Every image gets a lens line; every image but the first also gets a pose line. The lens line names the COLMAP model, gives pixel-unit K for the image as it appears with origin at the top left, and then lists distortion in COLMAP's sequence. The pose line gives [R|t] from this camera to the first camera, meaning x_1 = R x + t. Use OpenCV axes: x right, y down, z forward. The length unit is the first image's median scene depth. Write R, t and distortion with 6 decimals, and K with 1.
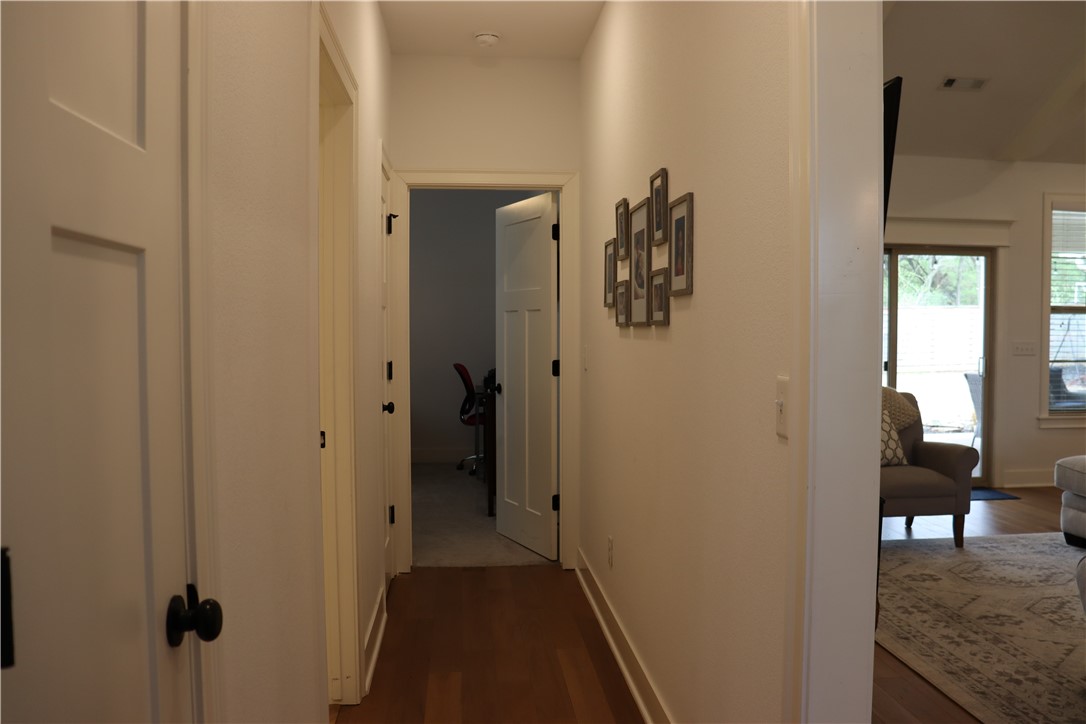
lens RADIAL K [[898.4, 0, 553.4], [0, 898.4, 367.9], [0, 0, 1]] dist [-0.156883, 0.127390]
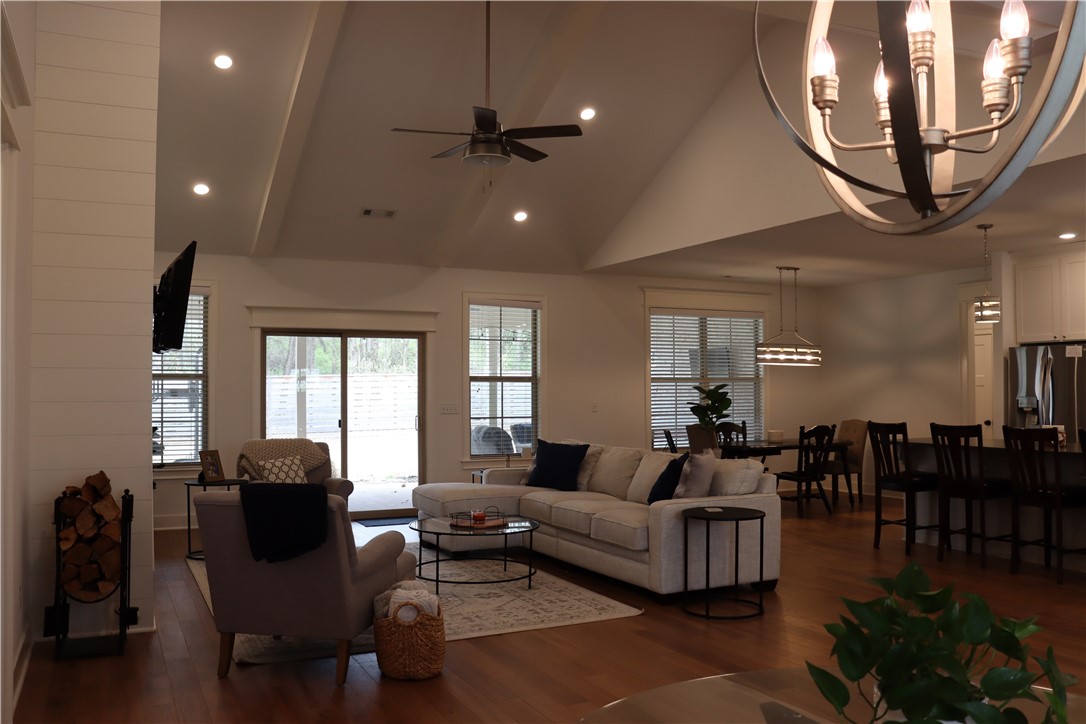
lens RADIAL K [[898.4, 0, 544.1], [0, 898.4, 357.3], [0, 0, 1]] dist [-0.156883, 0.127390]
pose [[0.934218, 0.009959, 0.356563, 0.193805], [0.018854, 0.996834, -0.077240, 0.007902], [-0.356204, 0.078881, 0.931073, -0.328881]]
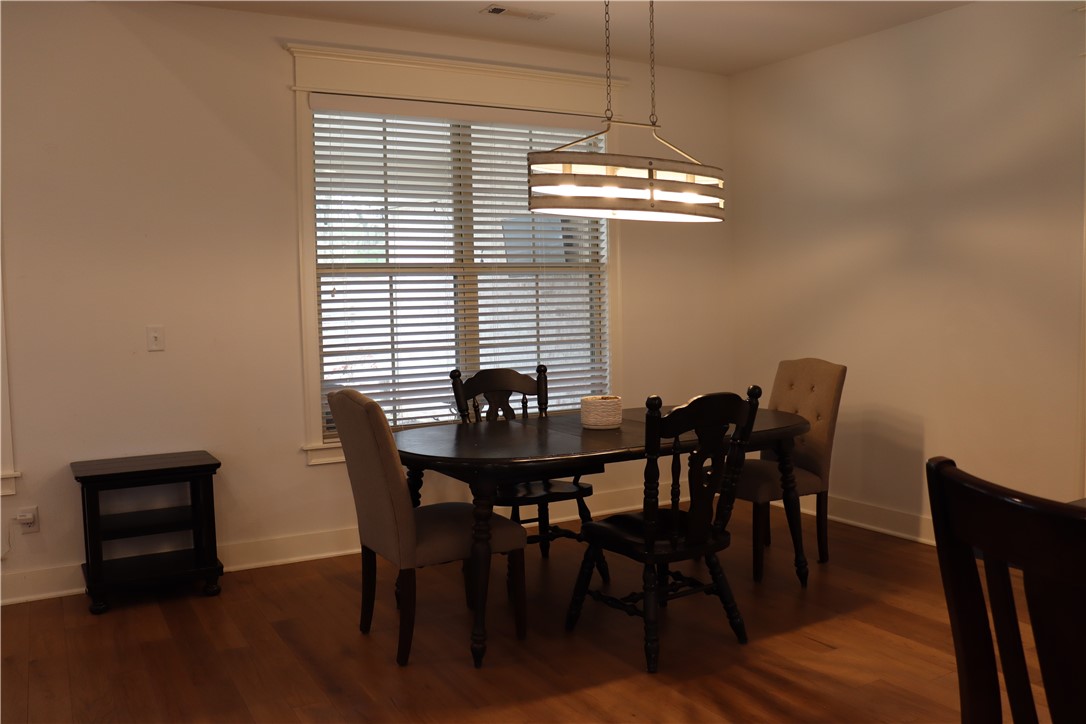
lens RADIAL K [[898.4, 0, 543.2], [0, 898.4, 358.6], [0, 0, 1]] dist [-0.156883, 0.127390]
pose [[0.910518, -0.047564, 0.410725, 0.797042], [0.038798, 0.998807, 0.029657, -0.018013], [-0.411645, -0.011068, 0.911277, 0.398433]]
